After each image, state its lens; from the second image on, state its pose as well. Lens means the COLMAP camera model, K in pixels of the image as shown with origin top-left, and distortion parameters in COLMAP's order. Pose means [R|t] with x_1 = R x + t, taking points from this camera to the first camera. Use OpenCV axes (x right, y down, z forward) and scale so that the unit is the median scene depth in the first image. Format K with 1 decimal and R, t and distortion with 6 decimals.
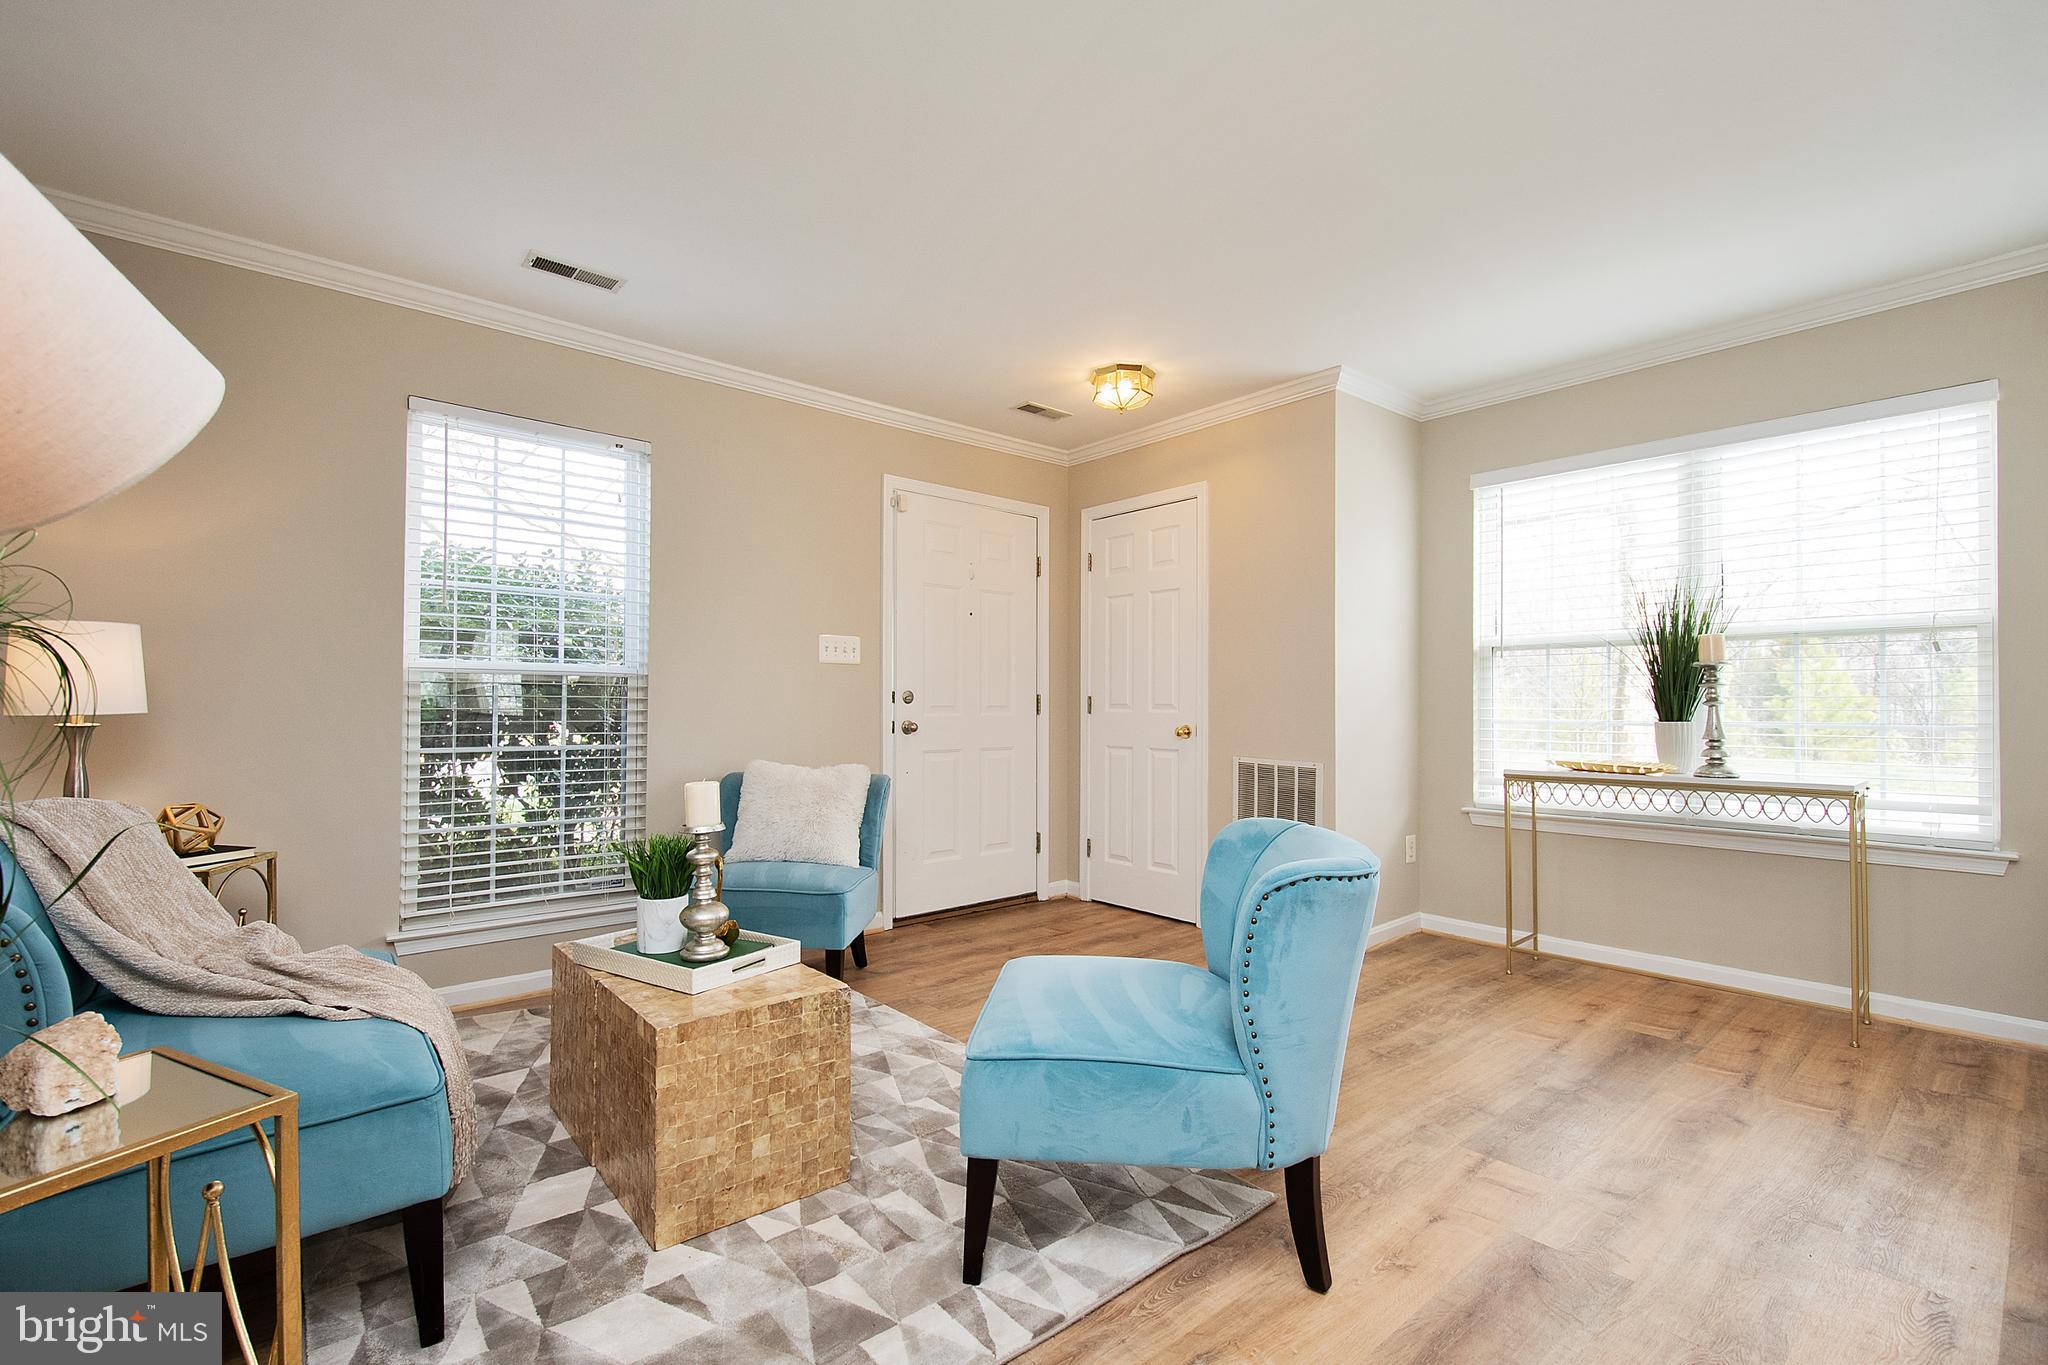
lens RADIAL K [[892.3, 0, 1017.2], [0, 892.3, 697.1], [0, 0, 1]] dist [0.009113, -0.019779]
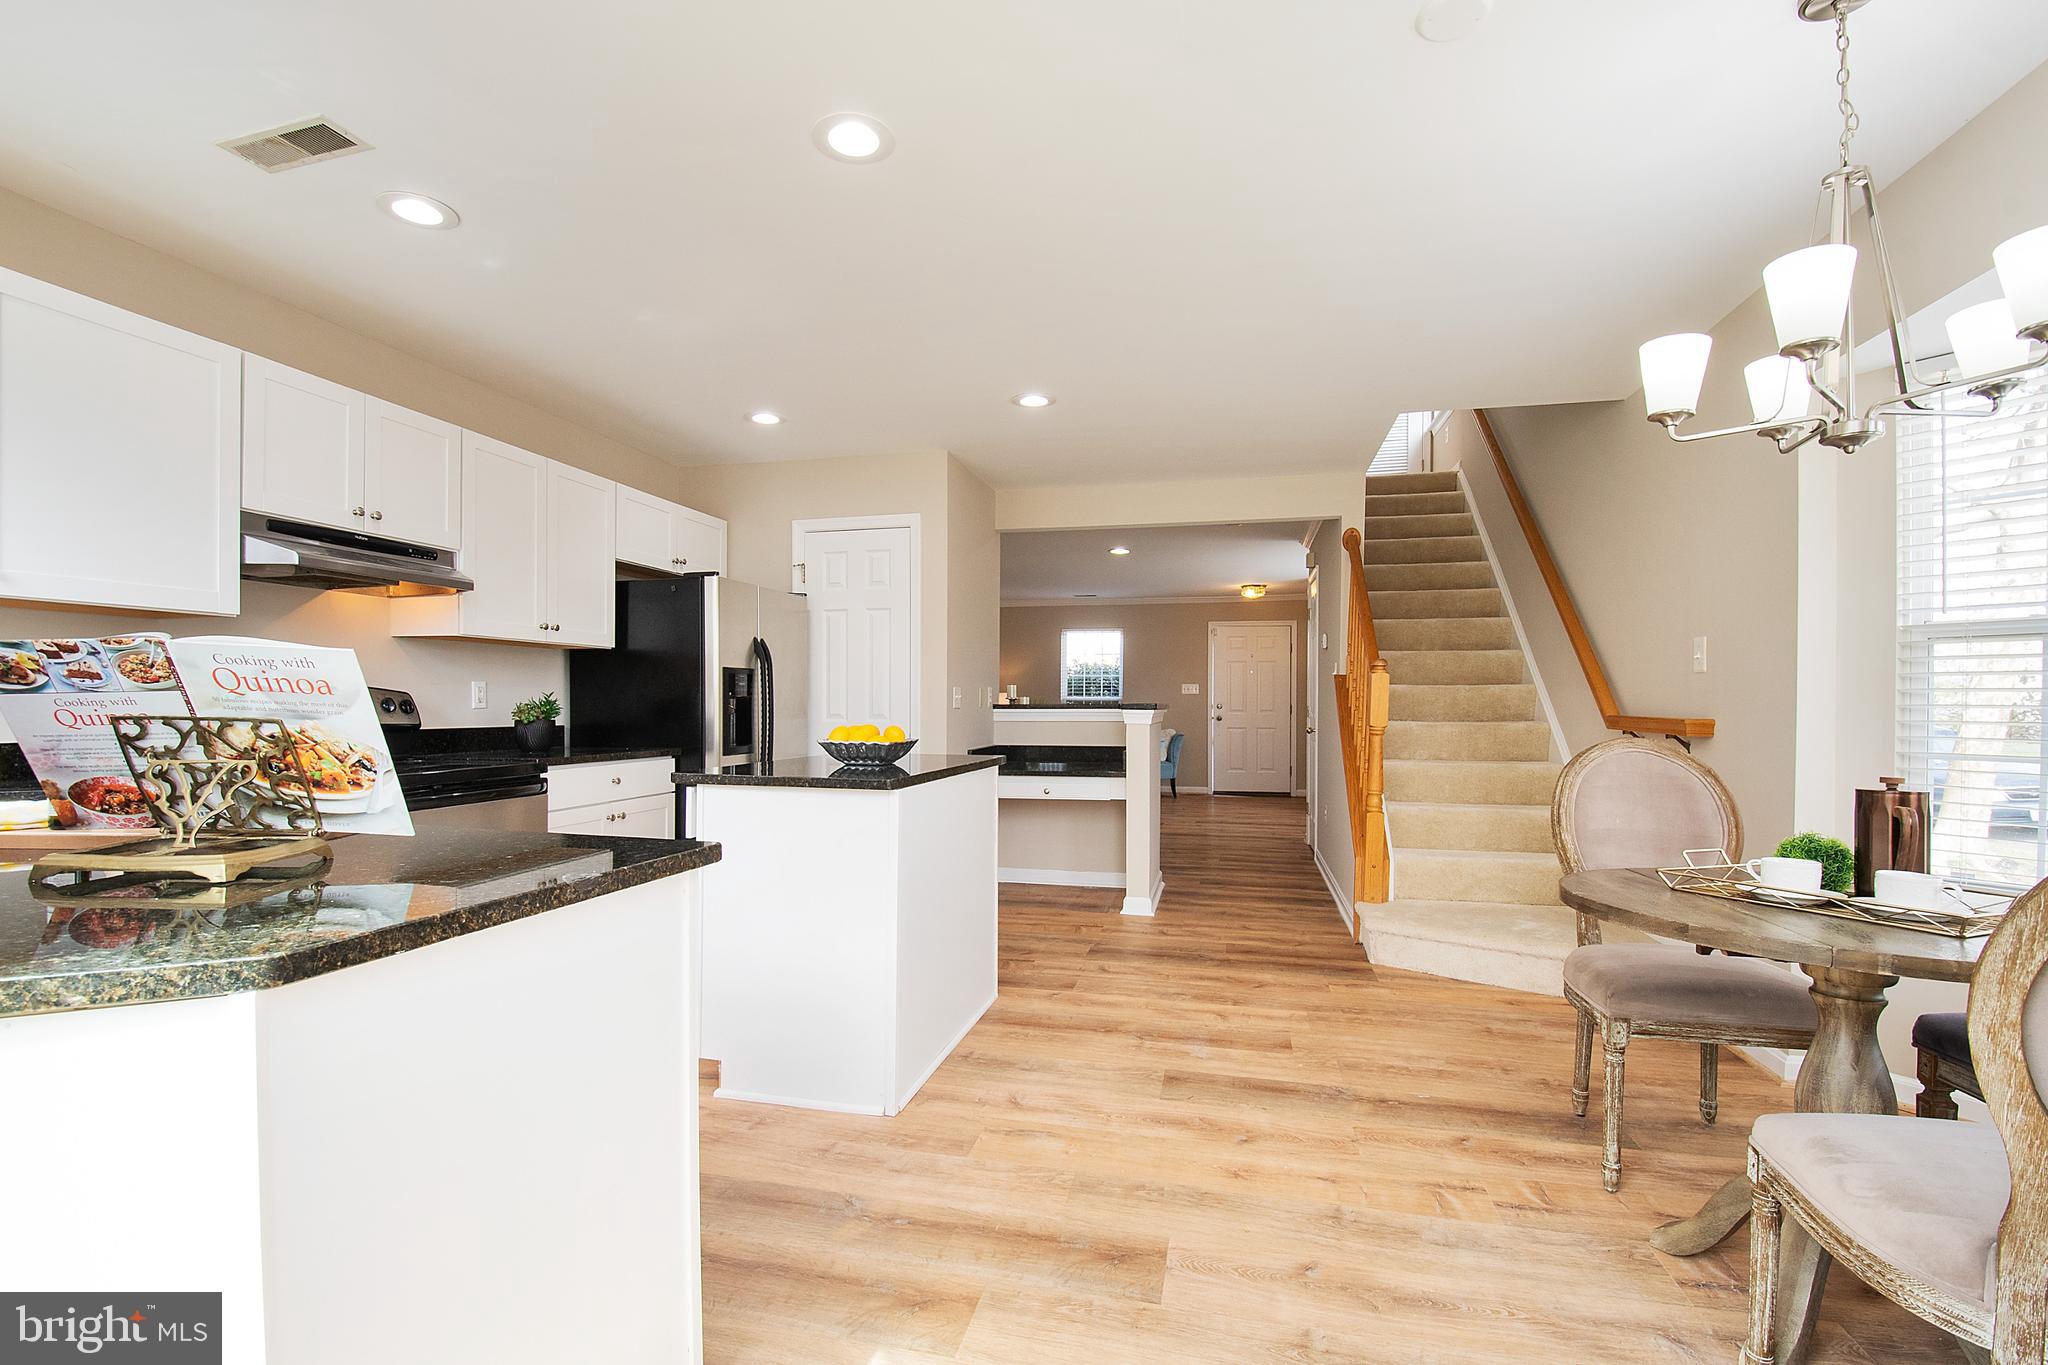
lens RADIAL K [[907.2, 0, 1017.9], [0, 907.2, 698.6], [0, 0, 1]] dist [0.012509, -0.010567]
pose [[0.586359, -0.005405, -0.810034, 2.013728], [0.007866, 0.999969, -0.000979, -0.029716], [0.810013, -0.005798, 0.586383, -1.231233]]
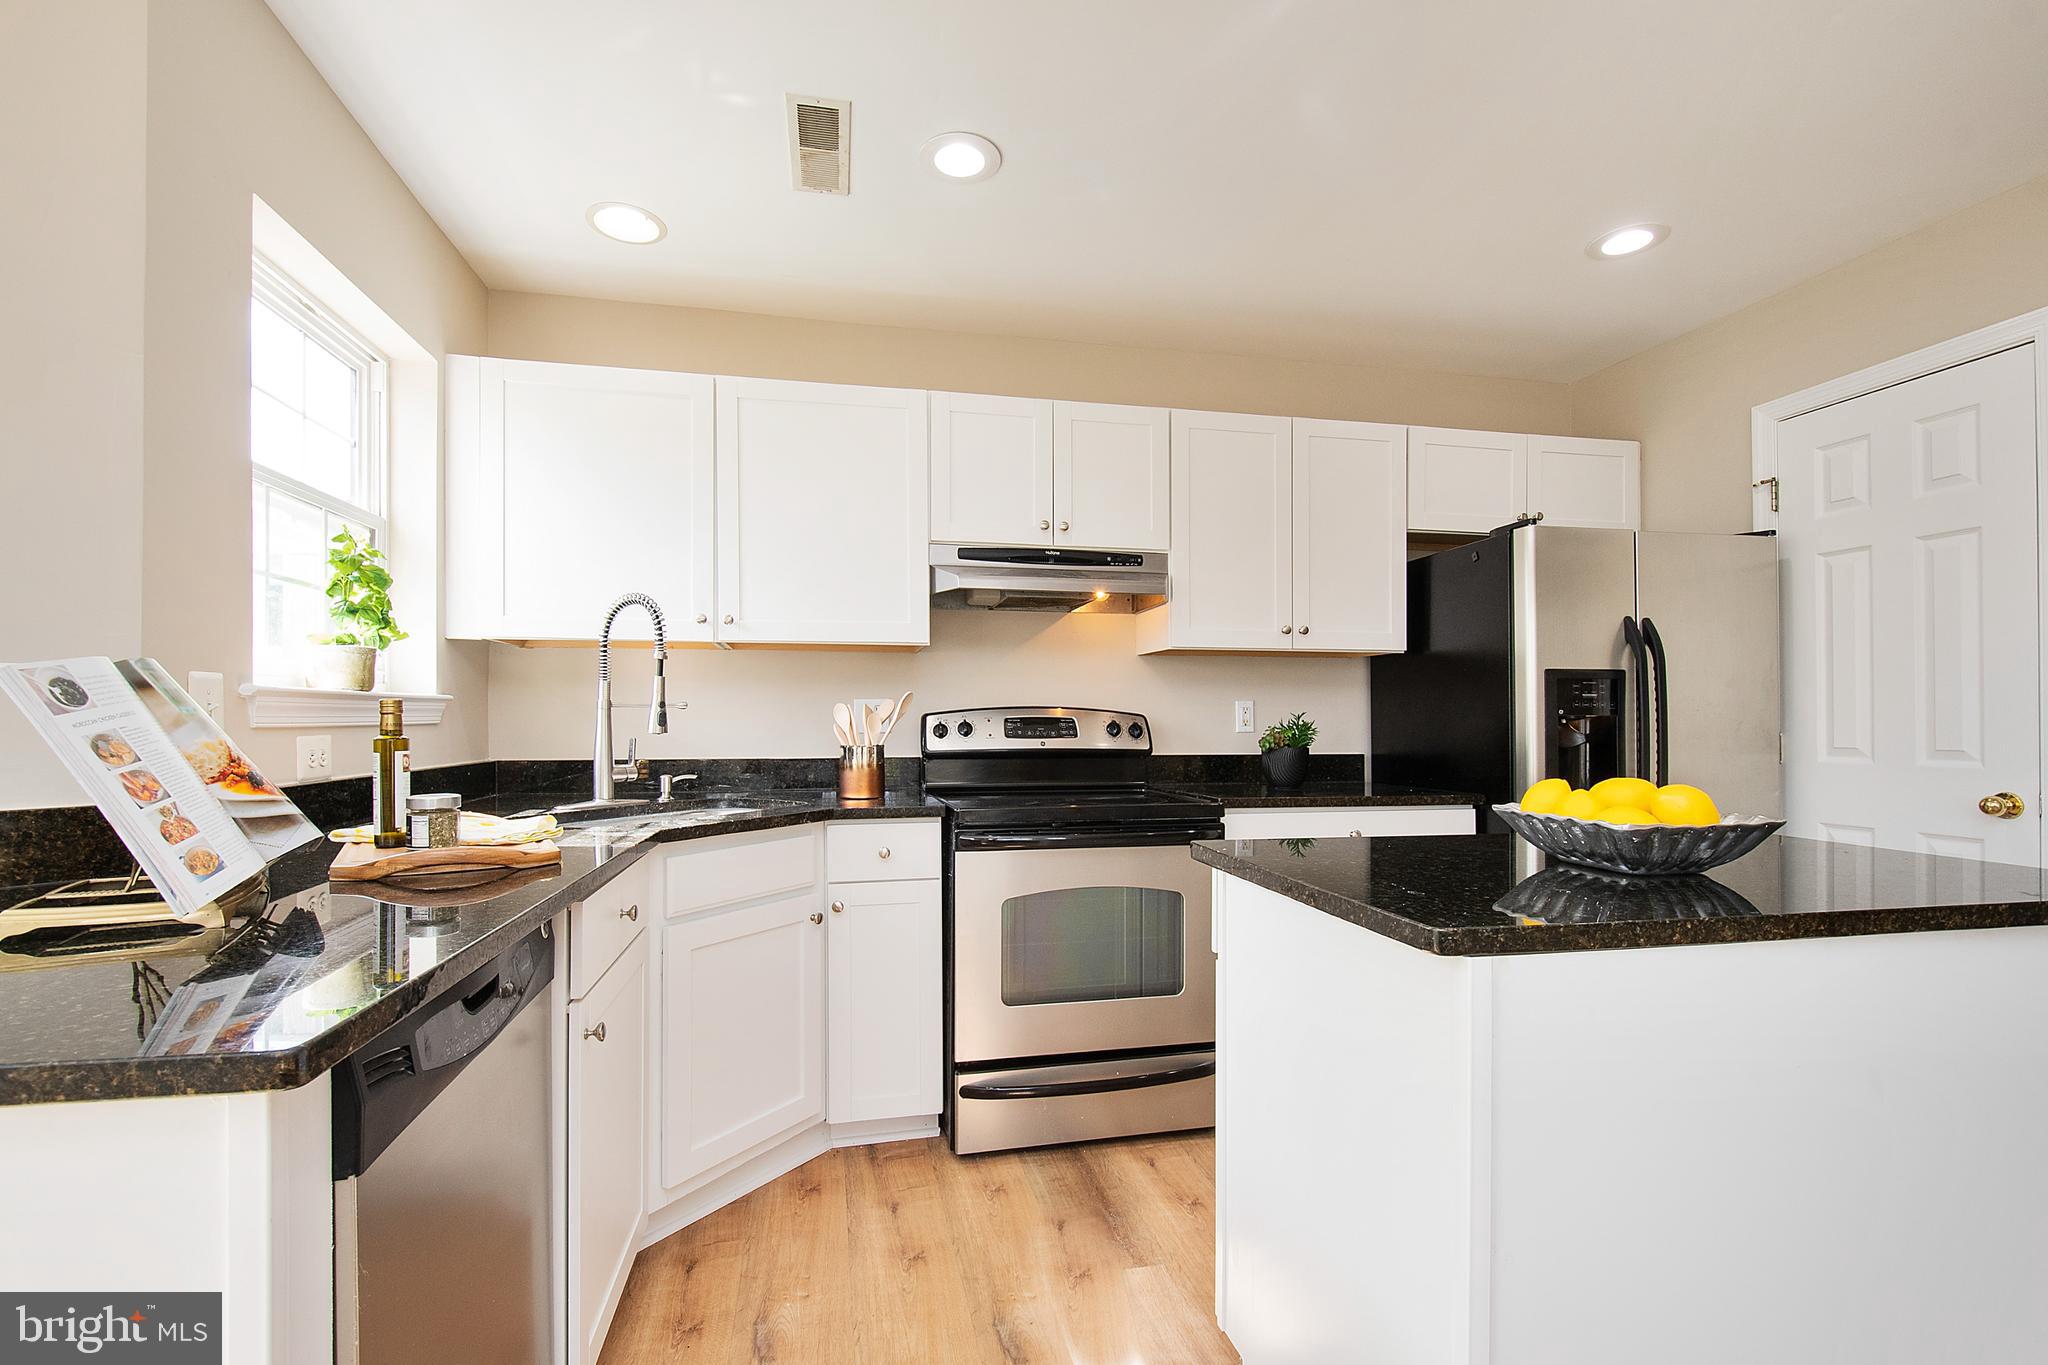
lens RADIAL K [[907.2, 0, 1007.7], [0, 907.2, 718.3], [0, 0, 1]] dist [0.009718, -0.011103]
pose [[-0.479357, -0.006717, -0.877594, 1.691966], [0.007610, 0.999901, -0.011810, -0.029680], [0.877587, -0.012340, -0.479259, -0.882608]]
